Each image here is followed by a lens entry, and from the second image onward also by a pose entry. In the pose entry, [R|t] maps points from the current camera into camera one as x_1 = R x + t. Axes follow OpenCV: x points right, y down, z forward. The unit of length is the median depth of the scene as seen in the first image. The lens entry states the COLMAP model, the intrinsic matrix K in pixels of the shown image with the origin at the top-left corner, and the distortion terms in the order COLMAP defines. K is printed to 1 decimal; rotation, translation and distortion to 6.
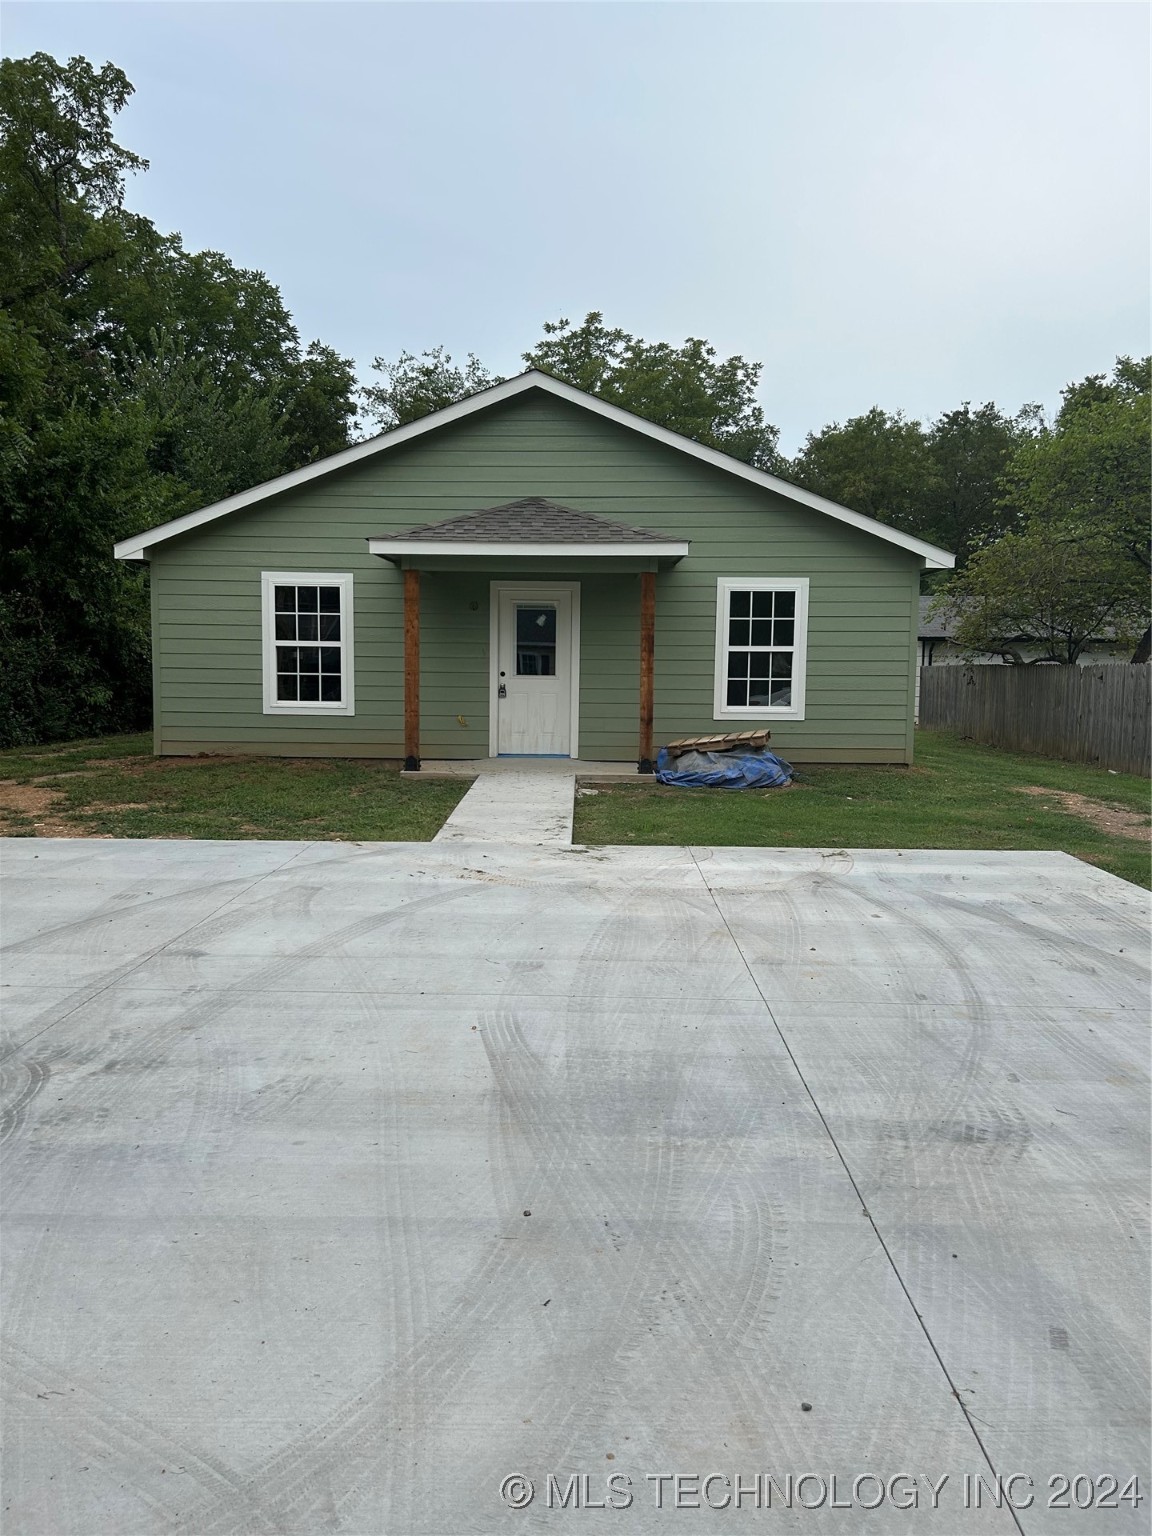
lens RADIAL K [[1165.9, 0, 576.0], [0, 1165.9, 768.0], [0, 0, 1]] dist [0.073689, -0.080562]
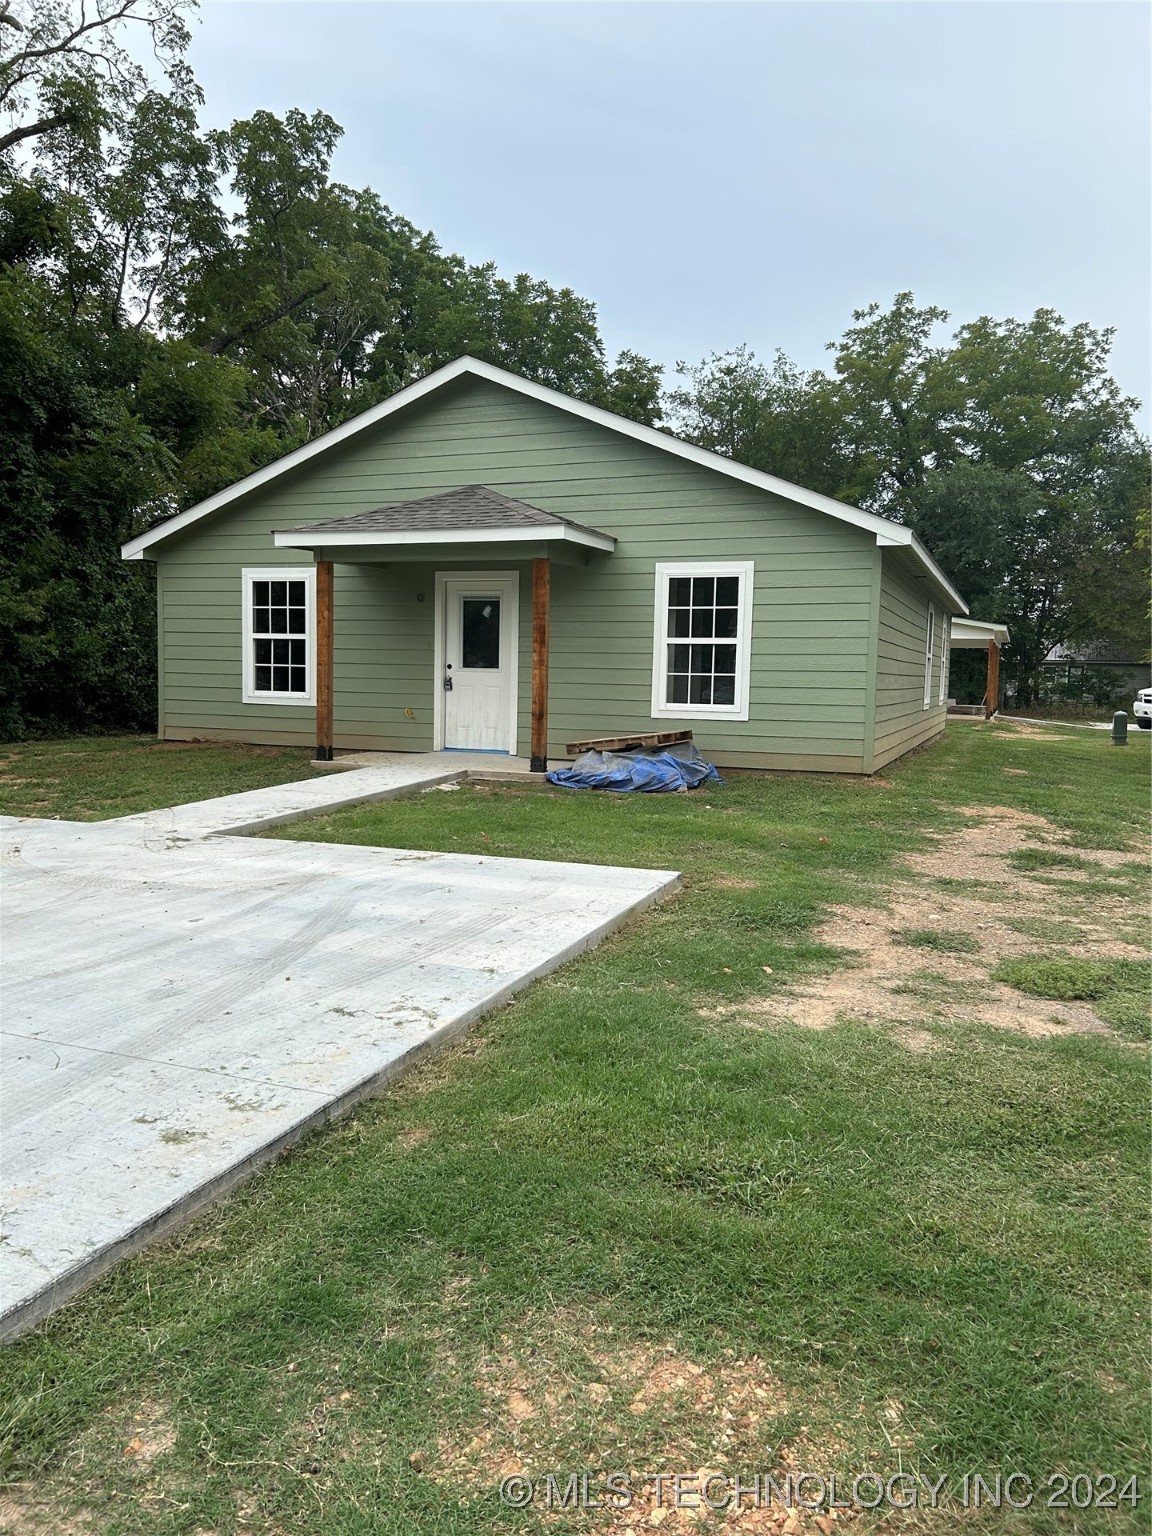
lens RADIAL K [[1167.5, 0, 576.0], [0, 1167.5, 768.0], [0, 0, 1]] dist [0.006358, 0.063658]
pose [[0.936313, 0.037581, -0.349150, 0.386531], [-0.038871, 0.999239, 0.003313, -0.002560], [0.349008, 0.010470, 0.937061, 0.118596]]
